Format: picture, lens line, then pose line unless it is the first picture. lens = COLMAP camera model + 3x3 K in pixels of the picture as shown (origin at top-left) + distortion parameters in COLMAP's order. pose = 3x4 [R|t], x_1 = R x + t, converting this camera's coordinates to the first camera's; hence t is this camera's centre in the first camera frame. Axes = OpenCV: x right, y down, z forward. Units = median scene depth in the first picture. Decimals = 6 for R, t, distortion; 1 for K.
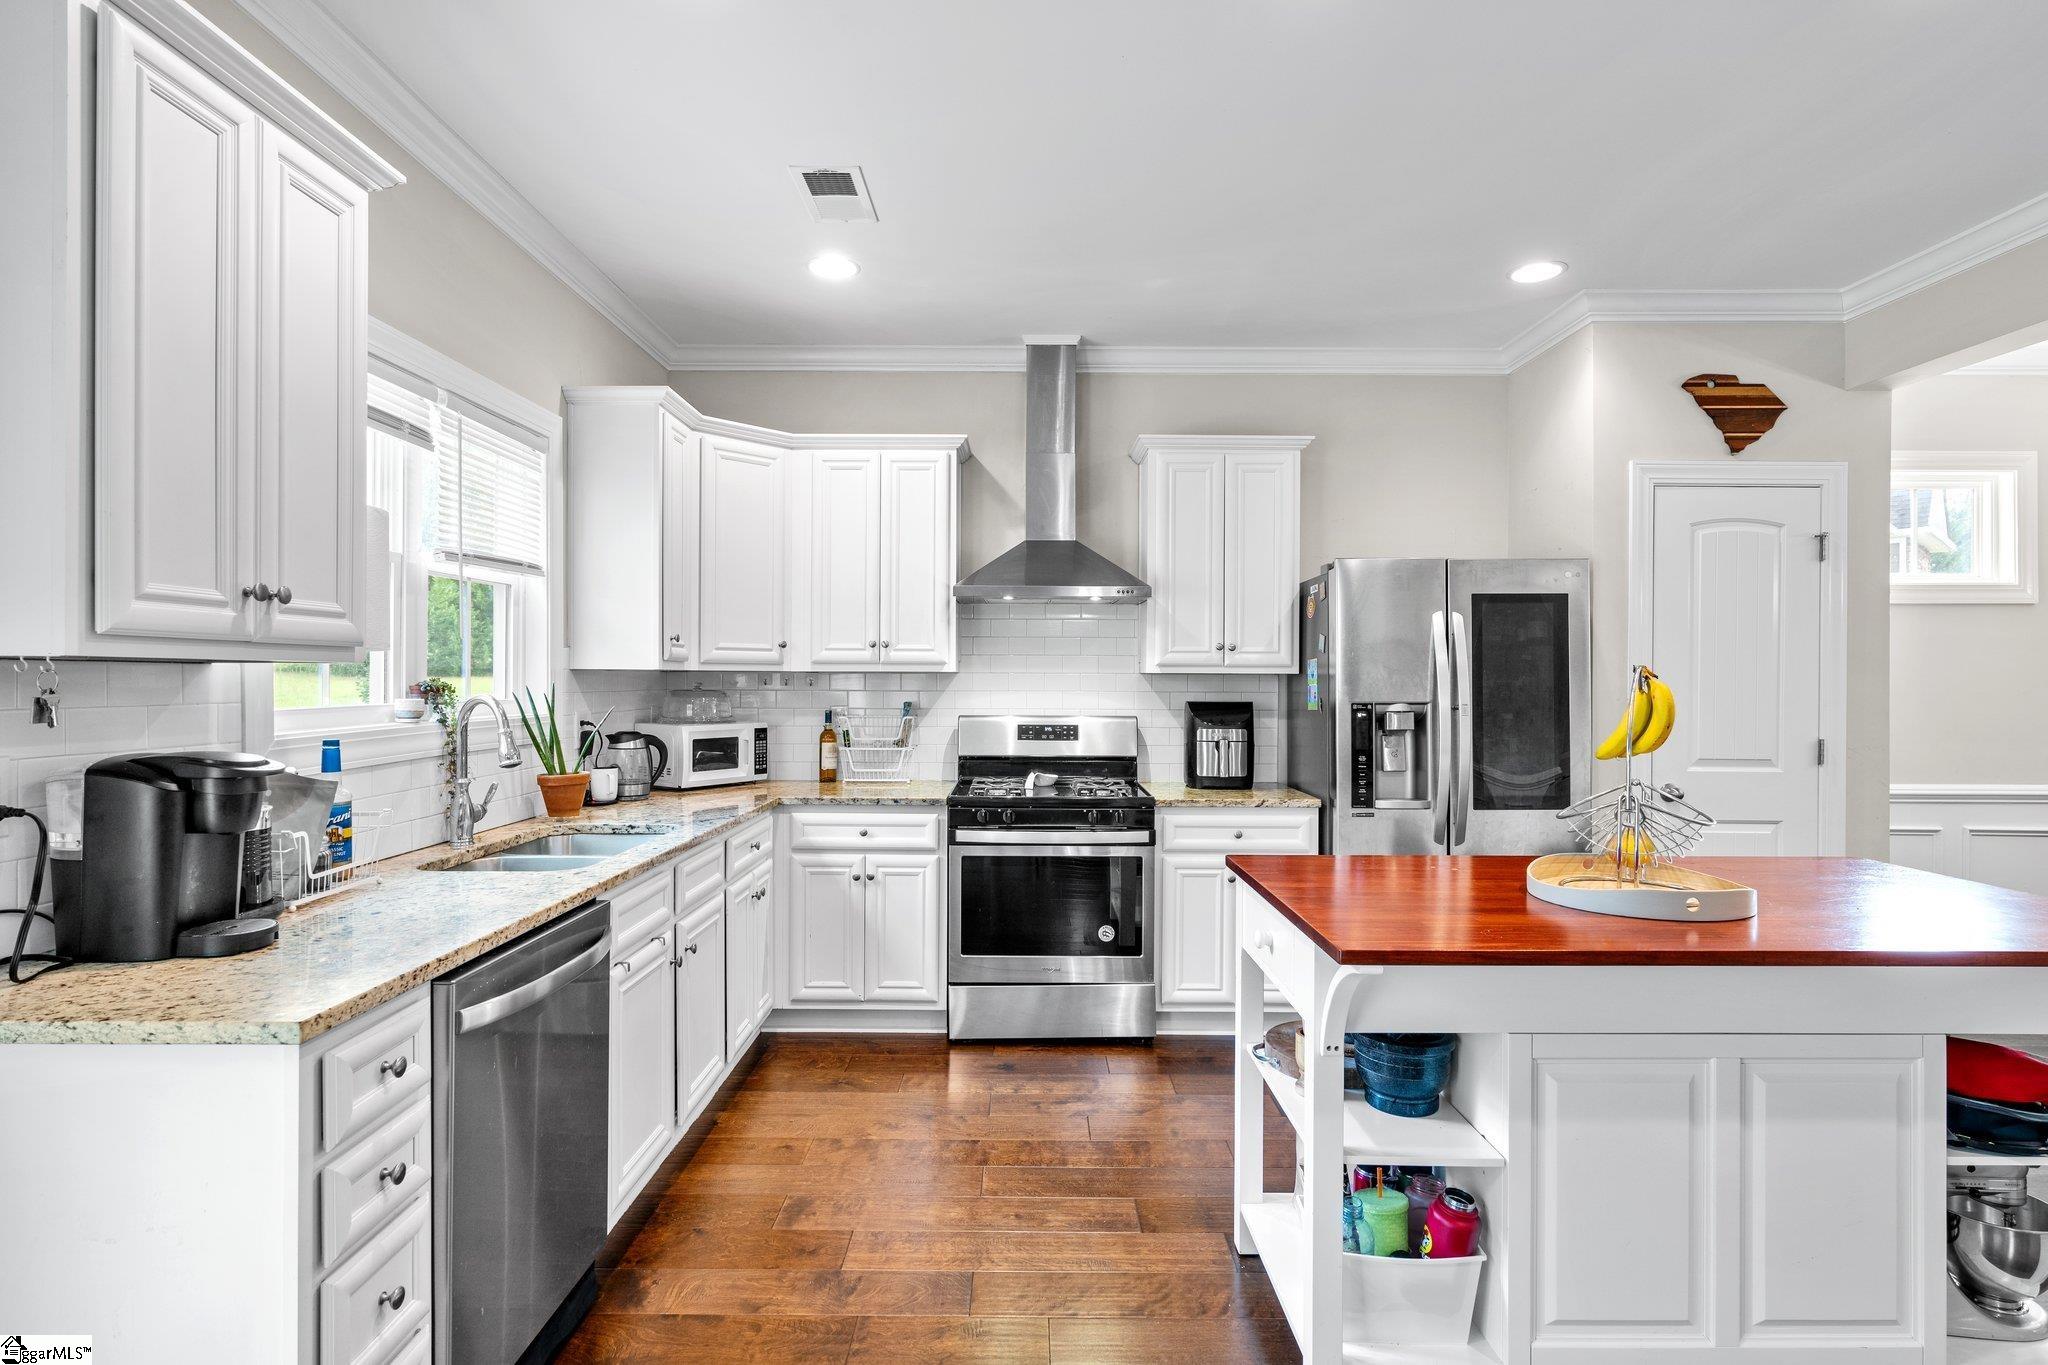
lens RADIAL K [[1057.8, 0, 1030.7], [0, 1057.8, 671.2], [0, 0, 1]] dist [-0.004413, 0.004786]
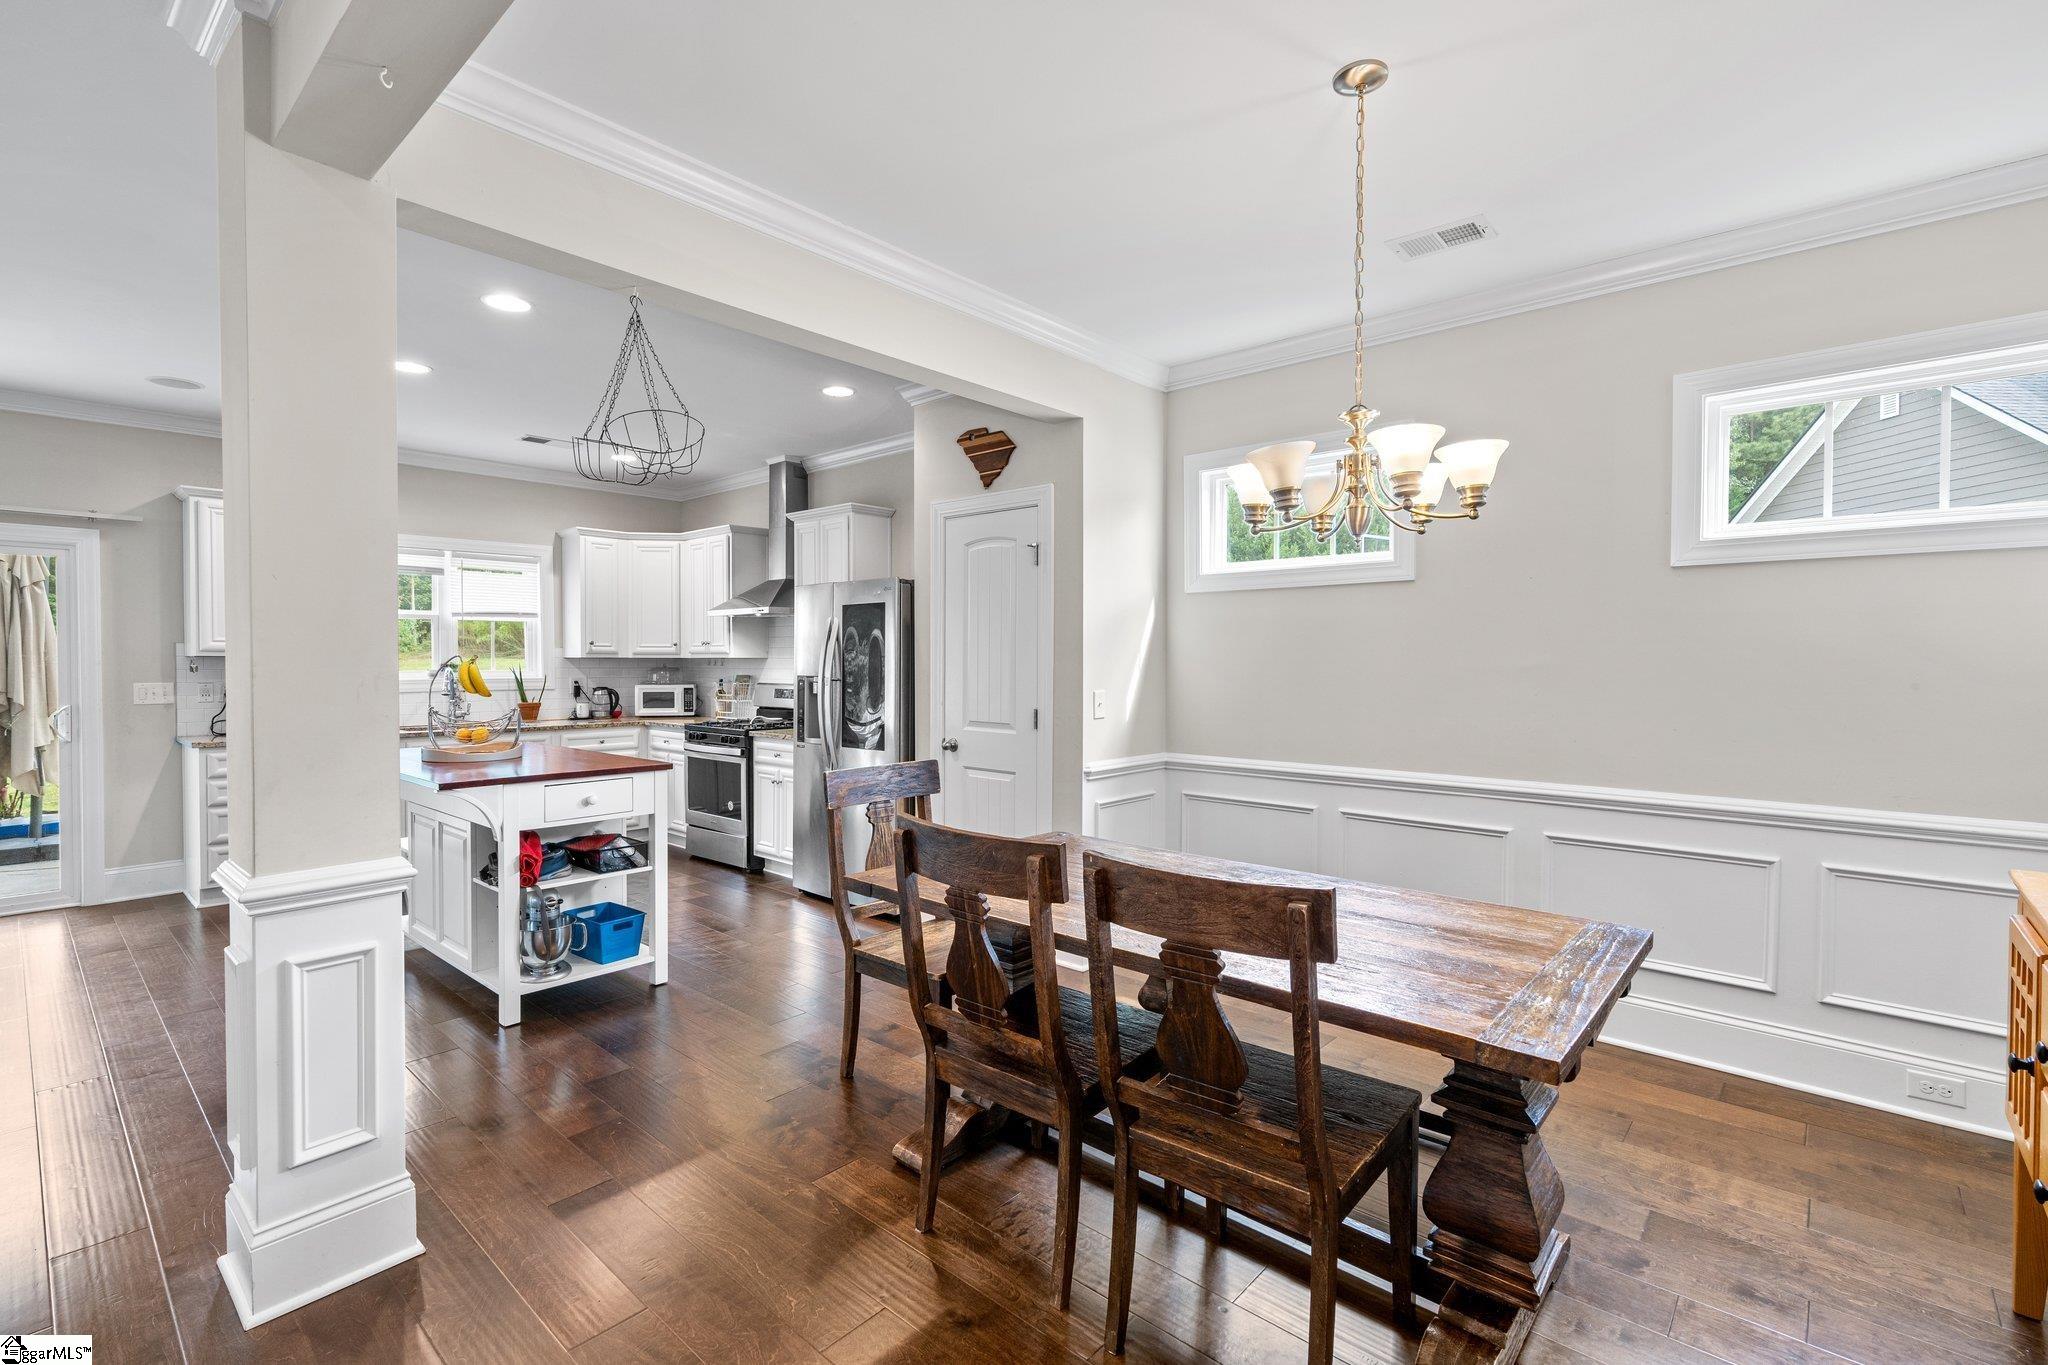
lens RADIAL K [[932.9, 0, 1037.0], [0, 932.9, 674.9], [0, 0, 1]] dist [-0.003491, 0.001791]
pose [[0.740377, 0.007257, -0.672153, 1.485294], [0.005174, 0.999851, 0.016494, 0.006191], [0.672172, -0.015690, 0.740229, 0.186959]]
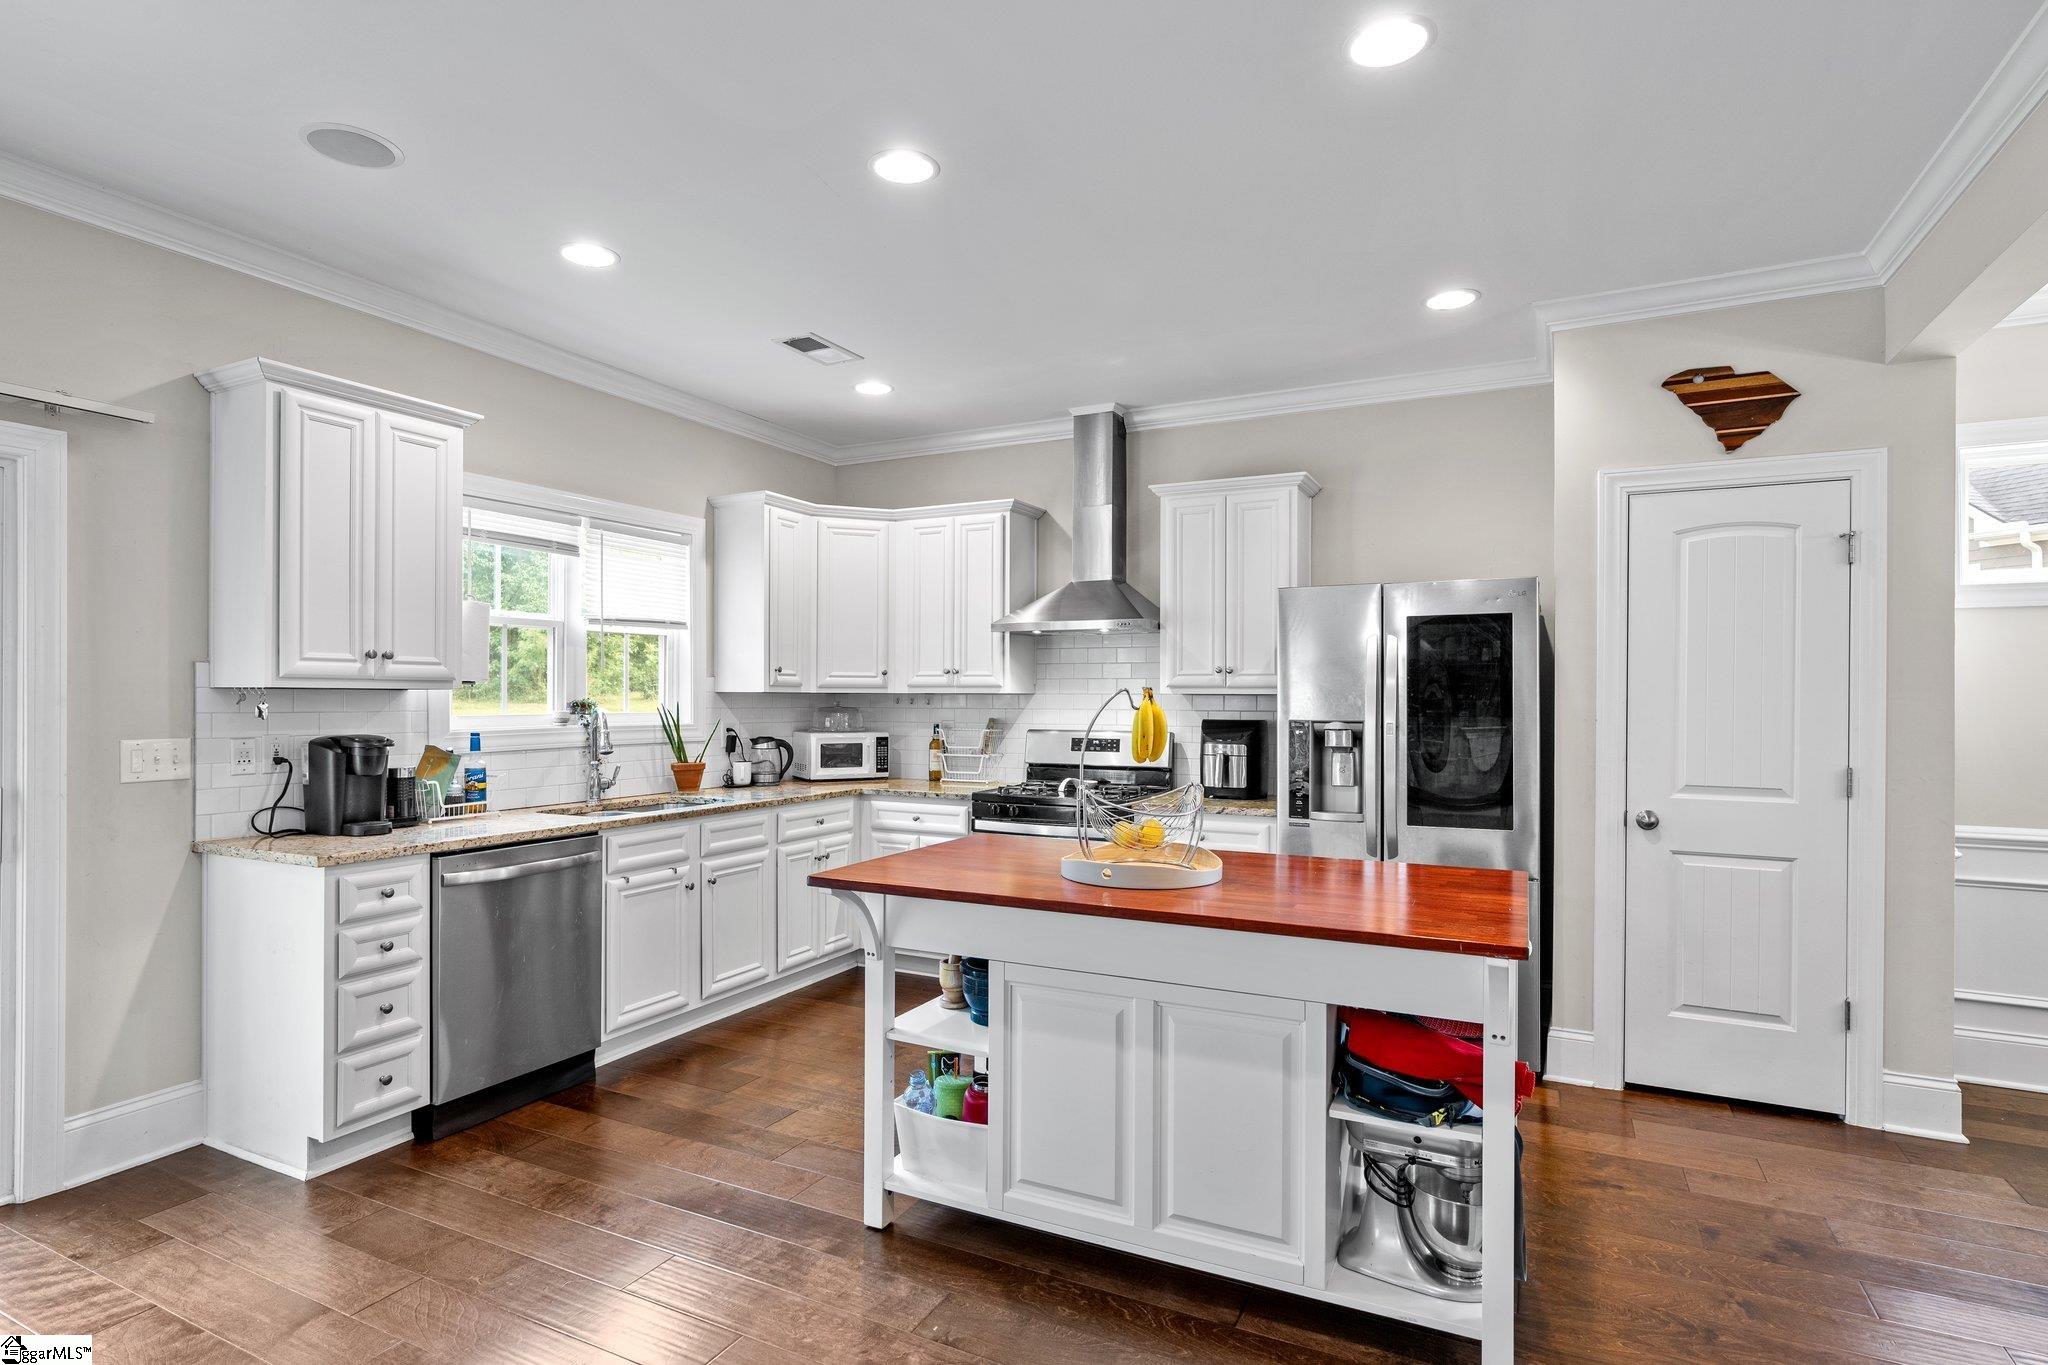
lens RADIAL K [[1057.8, 0, 1020.4], [0, 1057.8, 694.0], [0, 0, 1]] dist [-0.004413, 0.004786]
pose [[0.891444, -0.002088, -0.453126, 0.533051], [0.002555, 0.999997, 0.000419, 0.001020], [0.453124, -0.001531, 0.891446, -0.090352]]
